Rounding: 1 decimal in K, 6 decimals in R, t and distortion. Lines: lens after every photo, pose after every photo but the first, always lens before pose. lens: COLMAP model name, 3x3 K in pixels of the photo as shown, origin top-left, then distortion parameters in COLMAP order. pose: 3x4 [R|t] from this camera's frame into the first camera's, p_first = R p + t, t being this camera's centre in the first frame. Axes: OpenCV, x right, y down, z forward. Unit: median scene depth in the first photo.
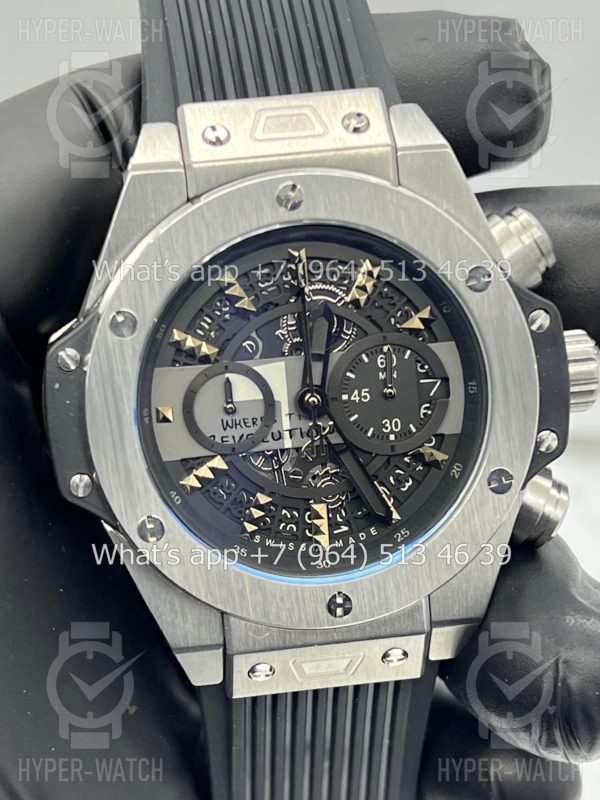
lens RADIAL K [[1910.6, 0, 300.7], [0, 1910.6, 434.0], [0, 0, 1]] dist [0.290290, -0.013449]
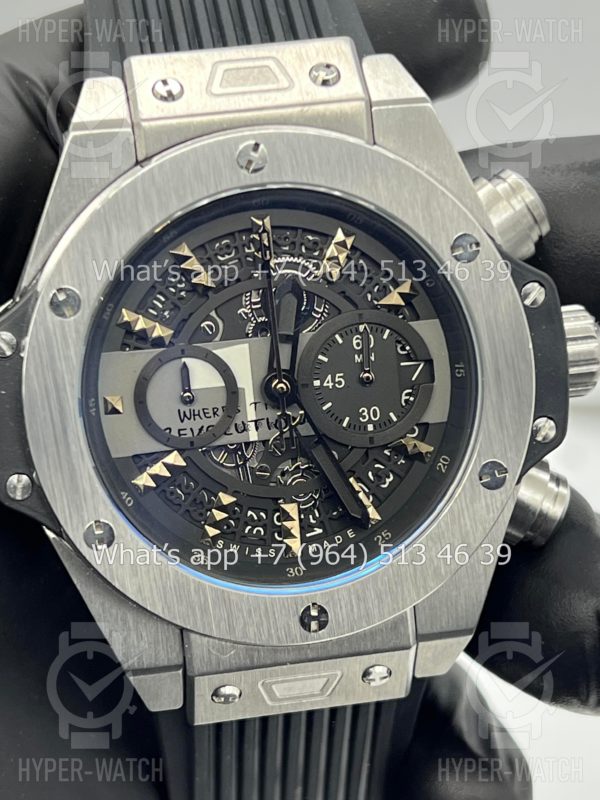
lens RADIAL K [[1918.5, 0, 300.0], [0, 1918.5, 400.0], [0, 0, 1]] dist [0.278775, -0.352955]
pose [[0.999682, -0.013188, 0.021505, -0.003988], [0.013529, 0.999783, -0.015809, 0.002627], [-0.021292, 0.016095, 0.999644, 0.108613]]
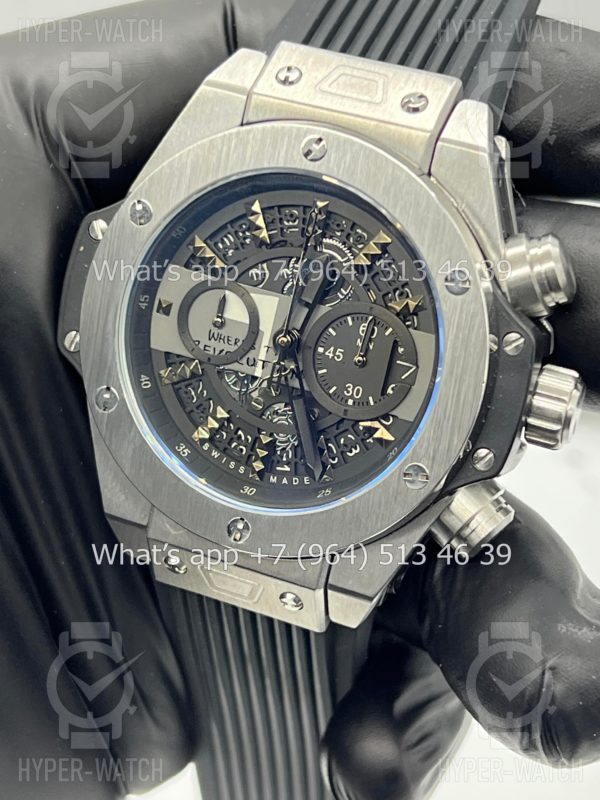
lens RADIAL K [[1918.5, 0, 300.0], [0, 1918.5, 400.0], [0, 0, 1]] dist [0.278775, -0.352955]
pose [[0.851720, 0.346606, -0.392985, 0.437819], [-0.341872, 0.935936, 0.084535, -0.078801], [0.397110, 0.062350, 0.915651, 0.035317]]
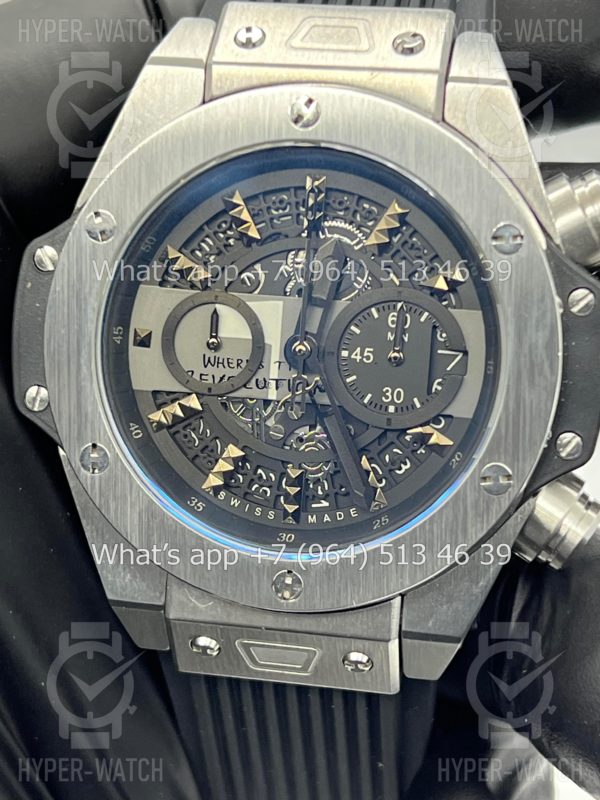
lens RADIAL K [[1918.5, 0, 300.0], [0, 1918.5, 400.0], [0, 0, 1]] dist [0.278775, -0.352955]
pose [[0.944632, 0.169854, -0.280749, 0.253847], [-0.180423, 0.983515, -0.012039, 0.015776], [0.274076, 0.062026, 0.959706, 0.158080]]
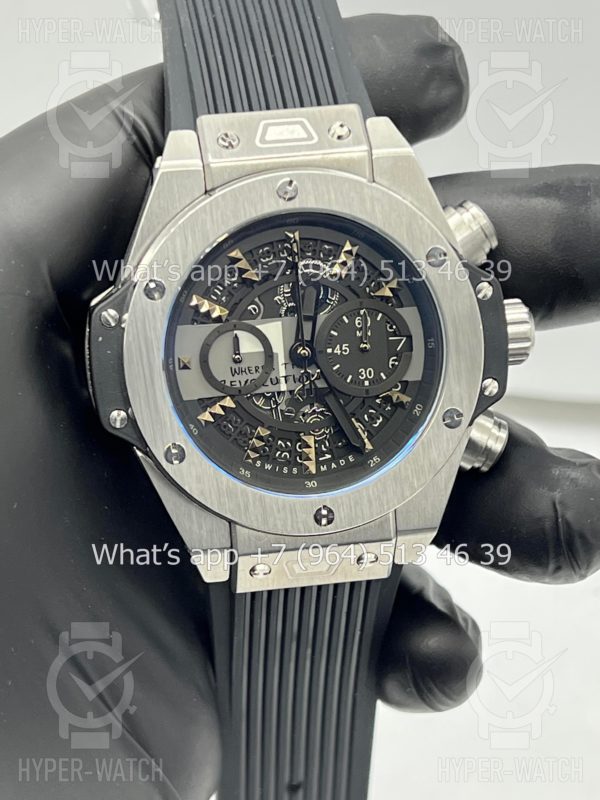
lens RADIAL K [[1918.5, 0, 300.0], [0, 1918.5, 400.0], [0, 0, 1]] dist [0.278775, -0.352955]
pose [[0.999595, 0.007000, 0.027567, -0.030407], [-0.006706, 0.999920, -0.010760, 0.026755], [-0.027640, 0.010570, 0.999562, -0.253809]]
